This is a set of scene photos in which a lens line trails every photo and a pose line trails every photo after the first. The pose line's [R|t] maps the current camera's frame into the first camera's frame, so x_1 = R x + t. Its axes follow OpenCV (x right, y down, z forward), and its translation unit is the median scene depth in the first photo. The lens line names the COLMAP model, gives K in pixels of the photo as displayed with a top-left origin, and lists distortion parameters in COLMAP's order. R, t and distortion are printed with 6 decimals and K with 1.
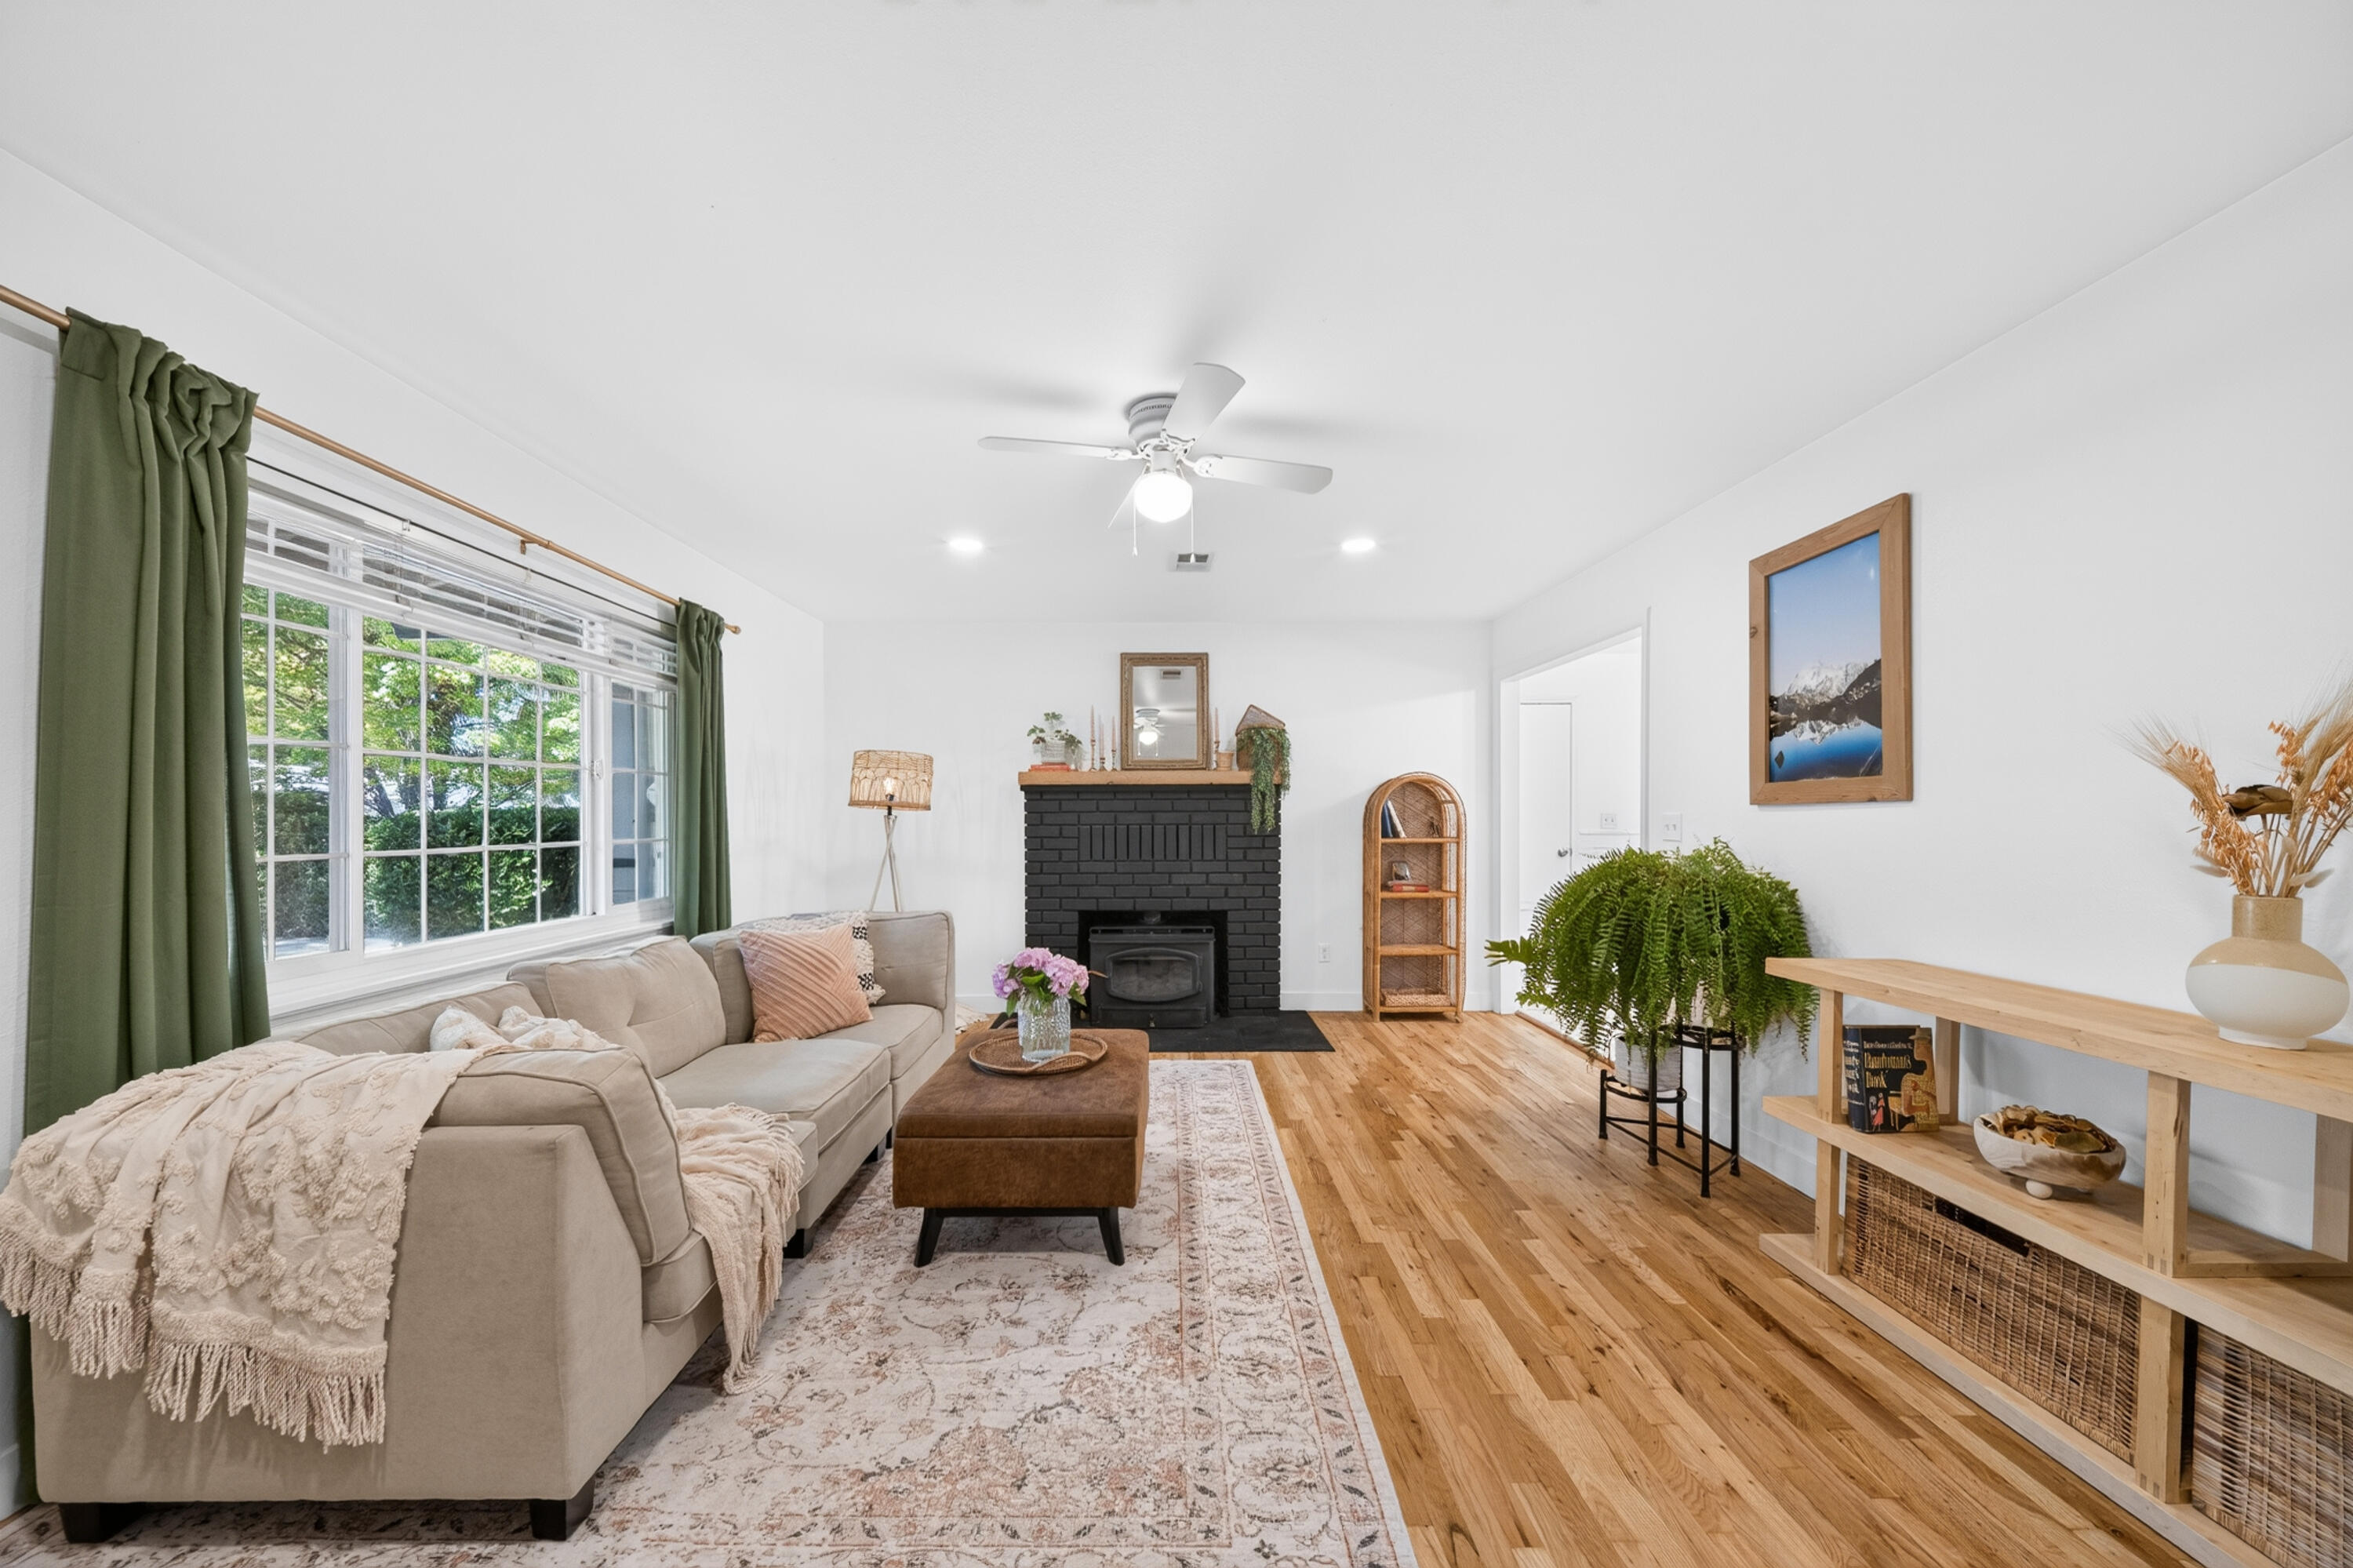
lens RADIAL K [[826.5, 0, 1183.0], [0, 826.5, 793.9], [0, 0, 1]] dist [-0.000892, -0.000422]
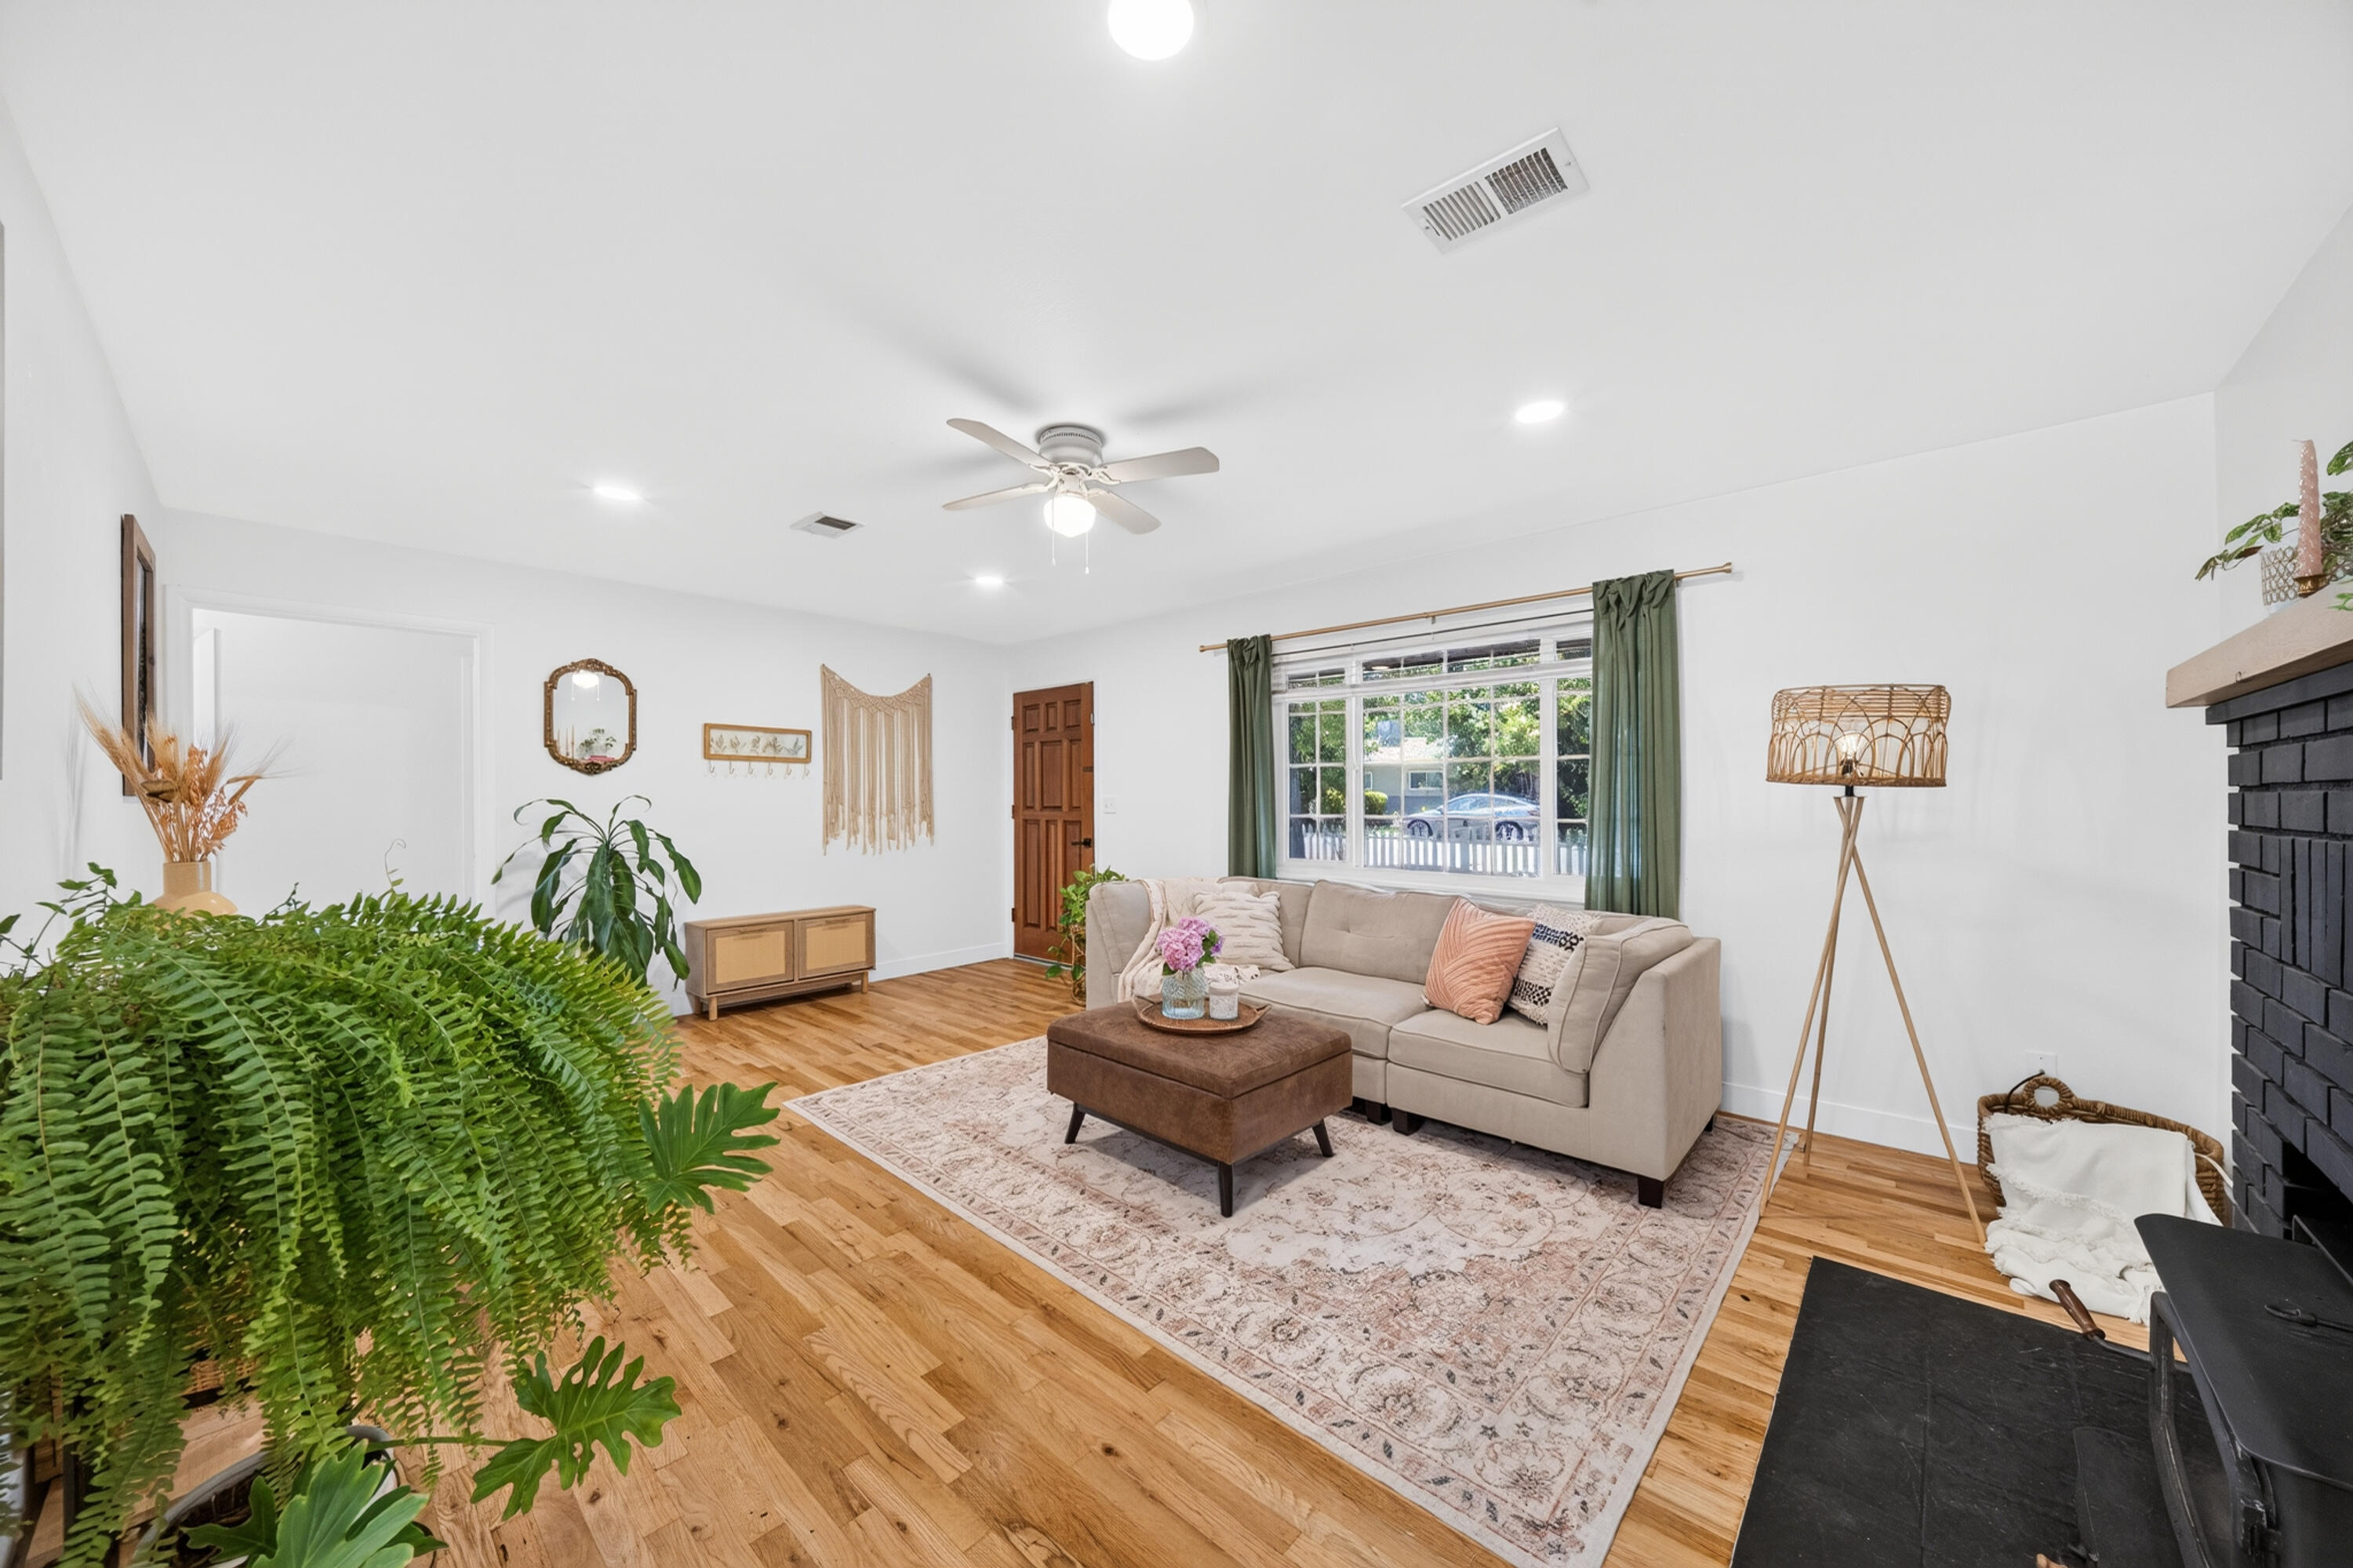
lens RADIAL K [[826.5, 0, 1183.0], [0, 826.5, 793.9], [0, 0, 1]] dist [-0.000892, -0.000422]
pose [[-0.688859, 0.003333, -0.724887, 0.507590], [0.025386, 0.999487, -0.019529, 0.030594], [0.724450, -0.031855, -0.688591, 1.396126]]
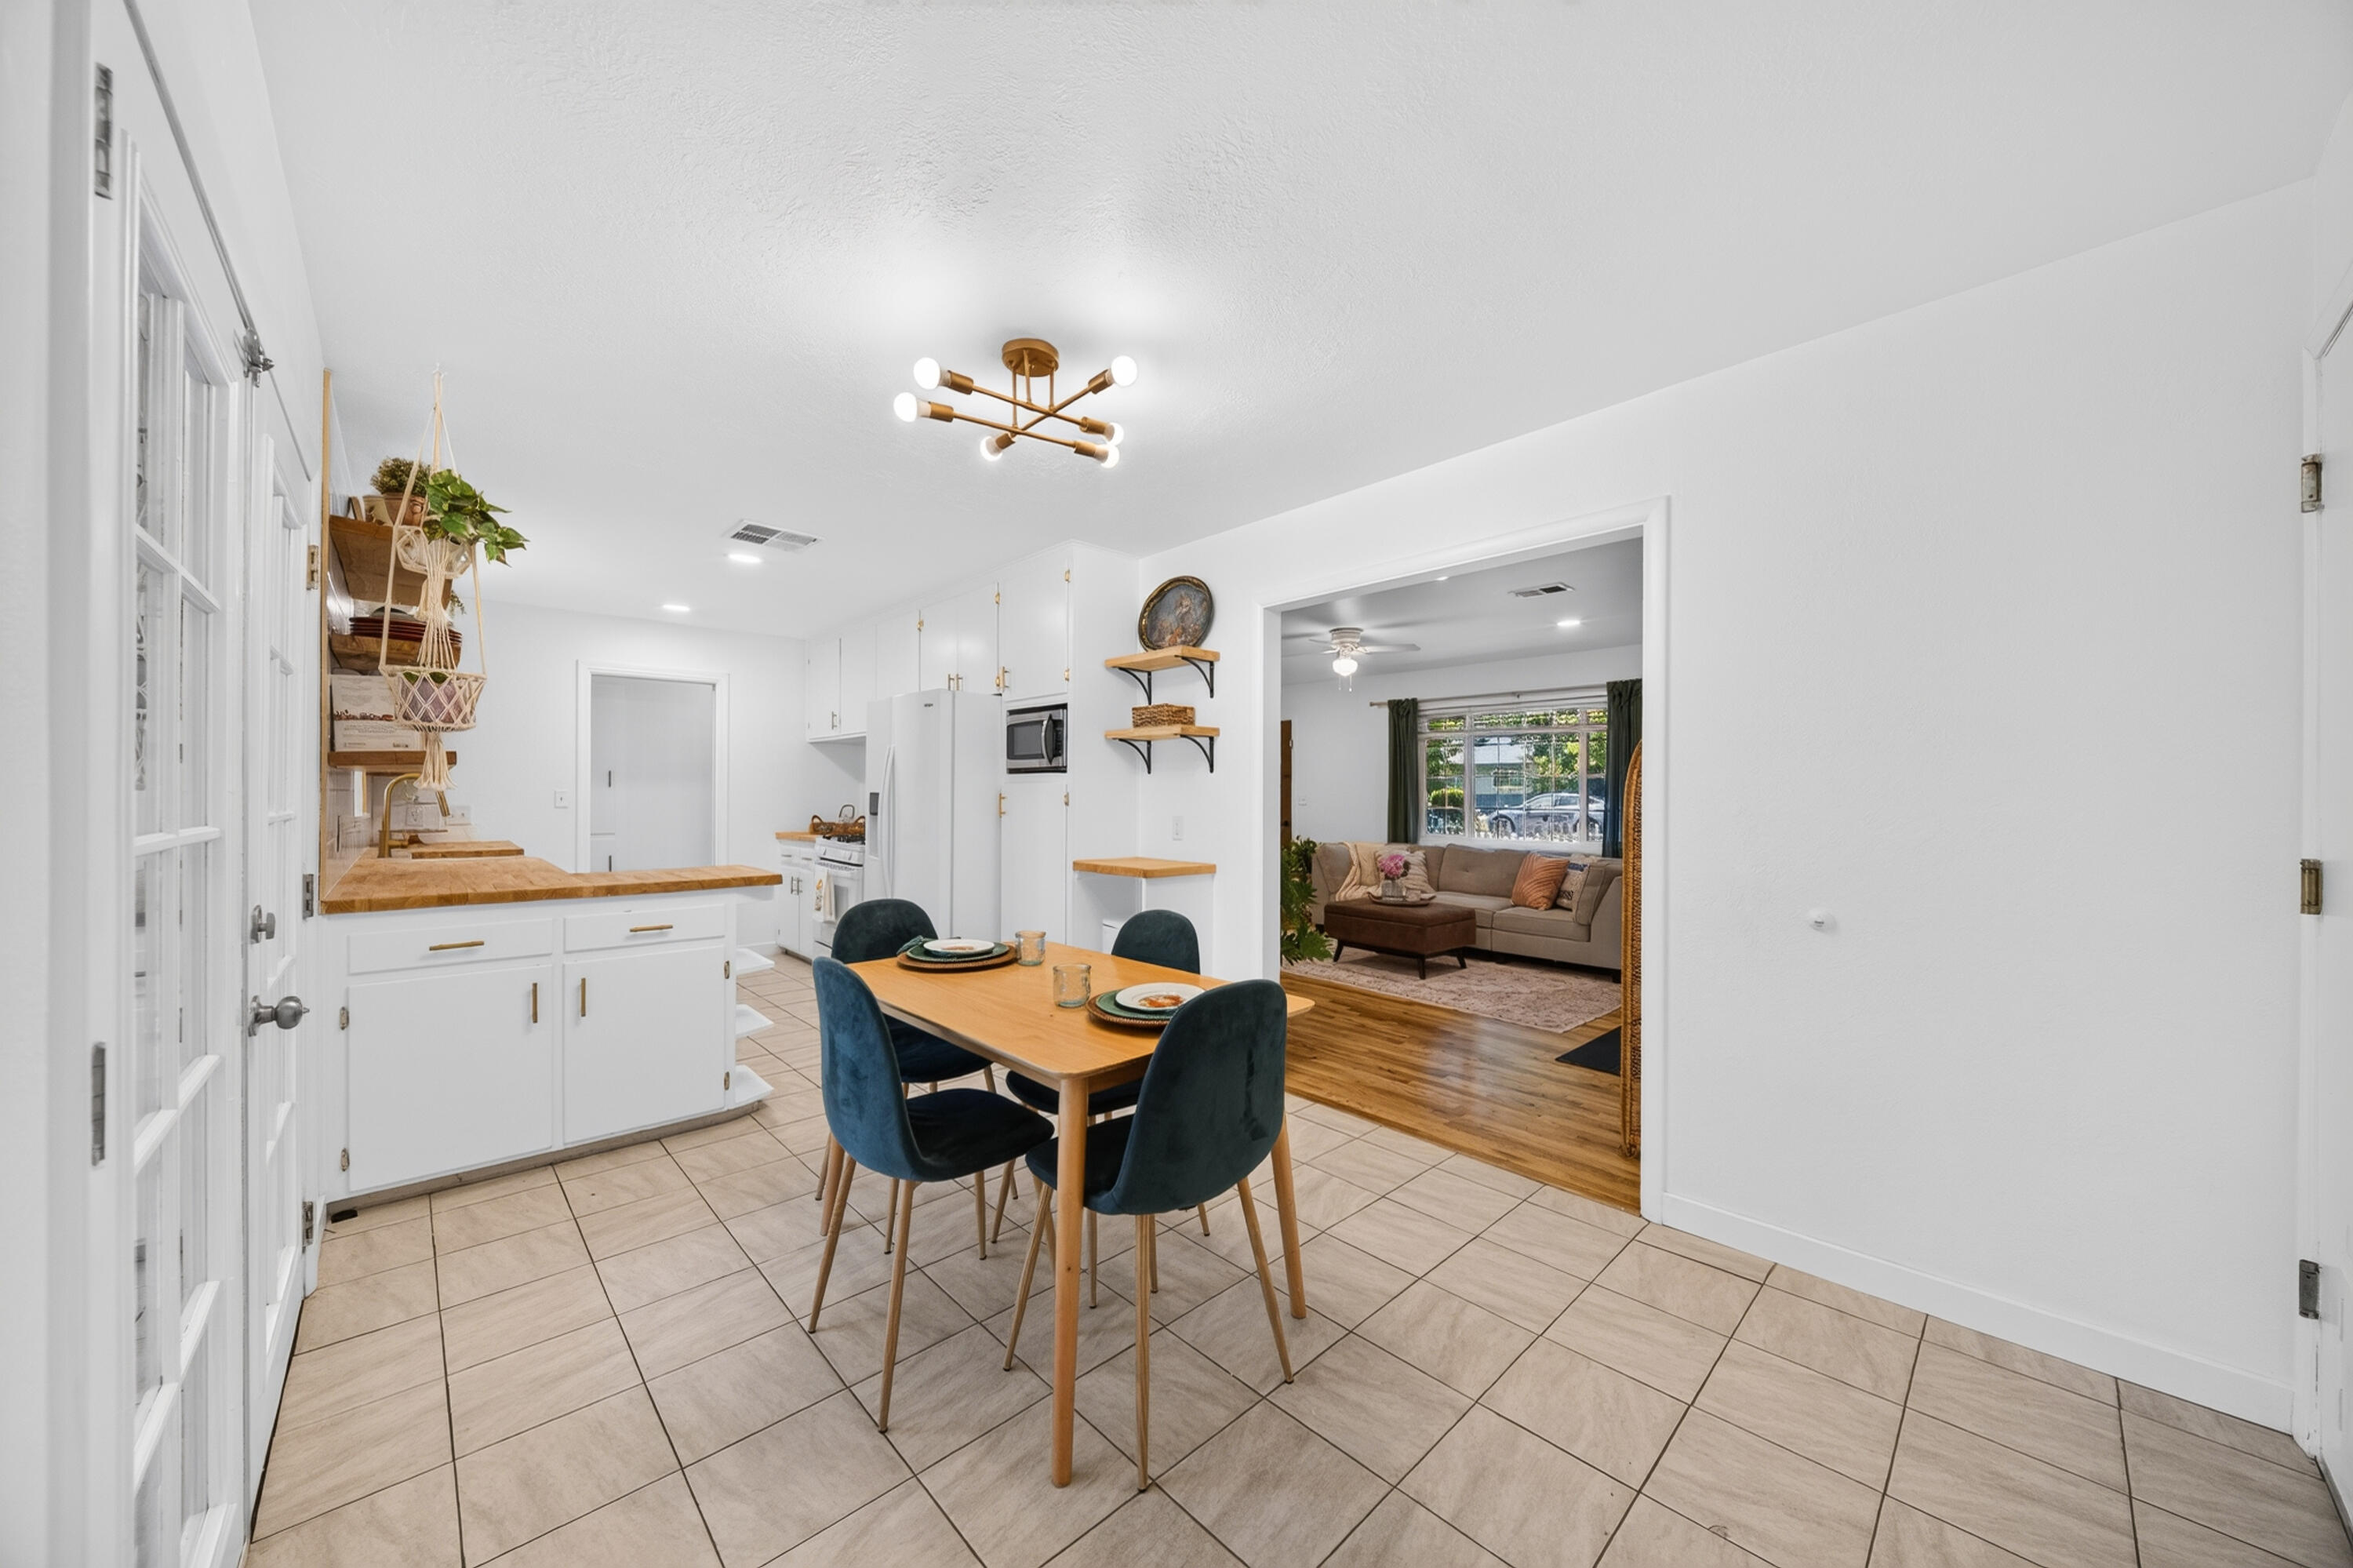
lens RADIAL K [[826.5, 0, 1183.0], [0, 826.5, 793.9], [0, 0, 1]] dist [-0.000892, -0.000422]
pose [[-0.749496, 0.001829, -0.662007, 1.435396], [0.016370, 0.999742, -0.015772, 0.033638], [0.661807, -0.022658, -0.749332, 1.856619]]
